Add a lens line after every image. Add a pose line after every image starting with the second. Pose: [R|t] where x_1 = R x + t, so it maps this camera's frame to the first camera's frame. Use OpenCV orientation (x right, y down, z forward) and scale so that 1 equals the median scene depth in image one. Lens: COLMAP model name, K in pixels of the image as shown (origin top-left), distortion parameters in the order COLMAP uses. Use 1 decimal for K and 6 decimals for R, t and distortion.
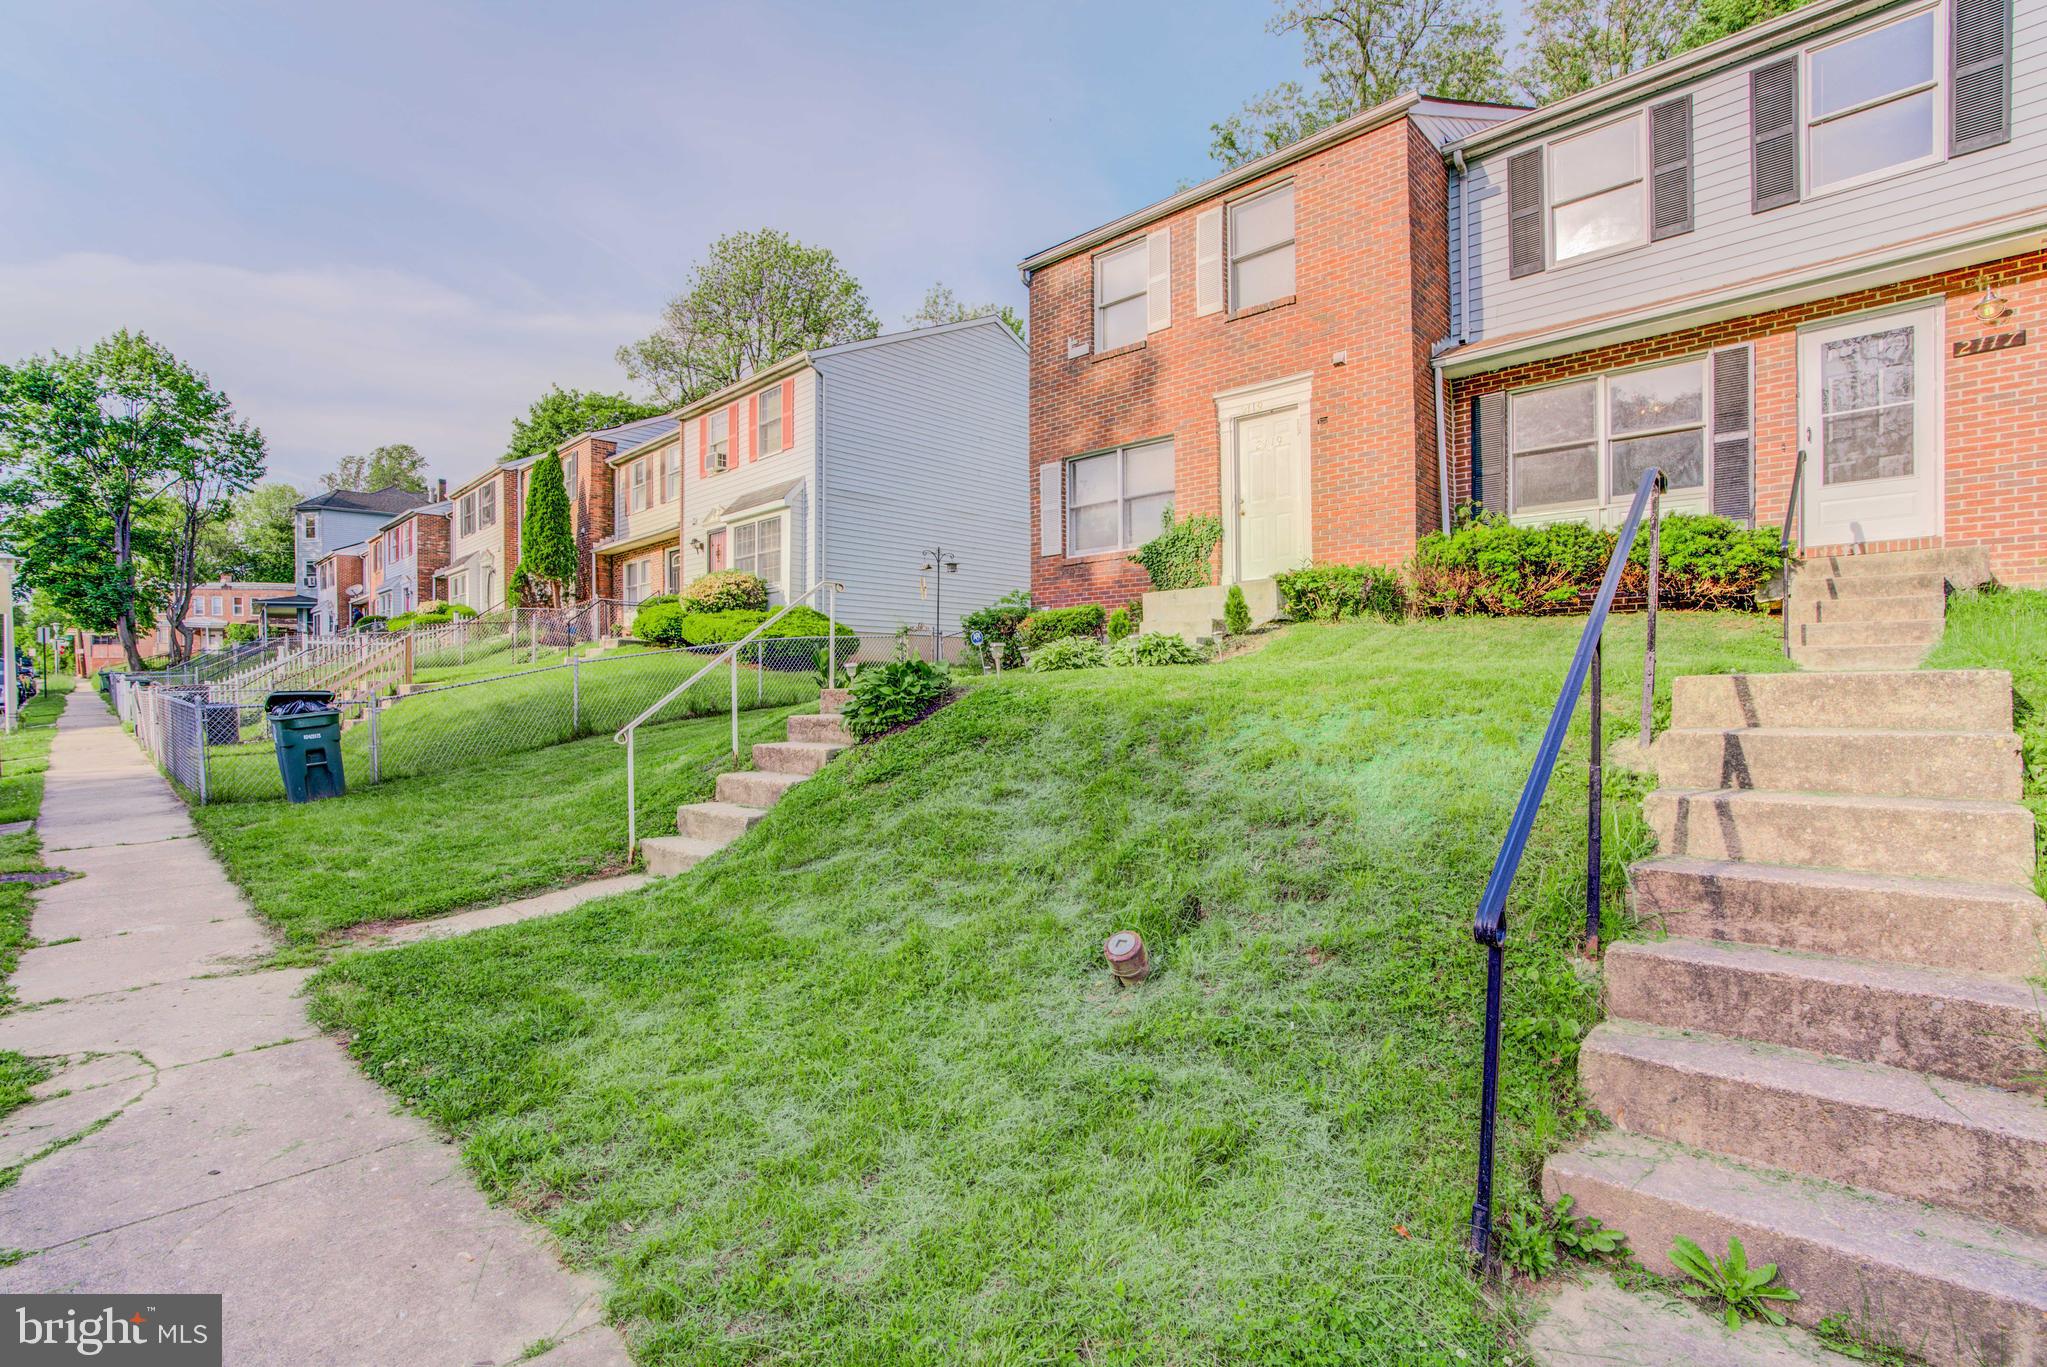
lens RADIAL K [[944.8, 0, 1018.1], [0, 944.8, 705.0], [0, 0, 1]] dist [-0.065851, 0.023057]
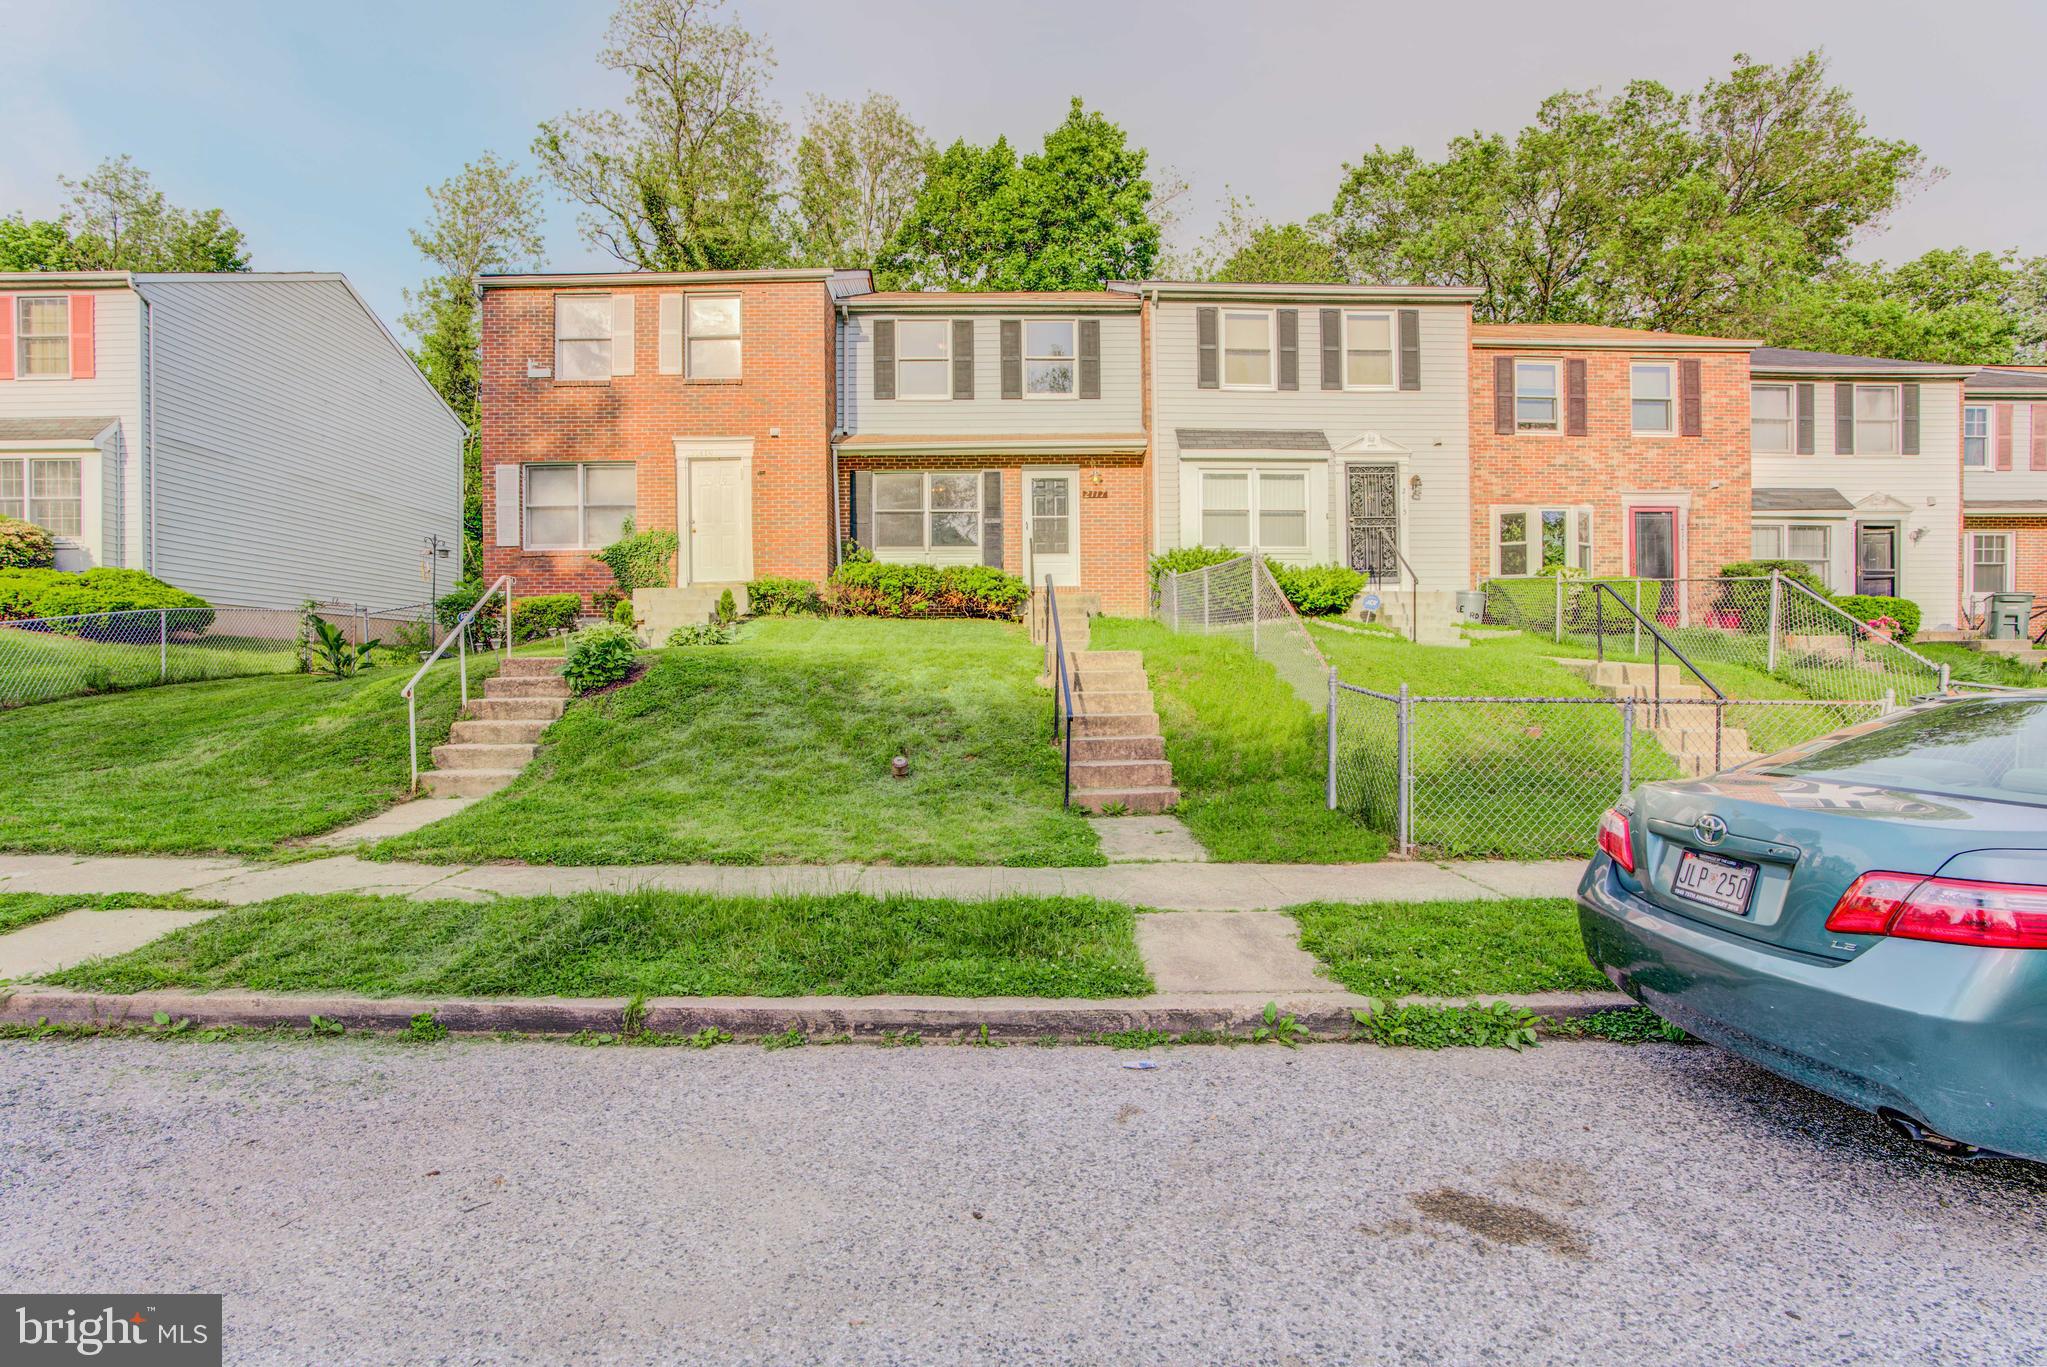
lens RADIAL K [[944.8, 0, 1020.9], [0, 944.8, 679.0], [0, 0, 1]] dist [-0.065851, 0.023057]
pose [[0.699009, -0.007339, 0.715075, -0.422526], [0.014703, 0.999883, -0.004111, 0.018278], [-0.714962, 0.013387, 0.699036, -0.272908]]
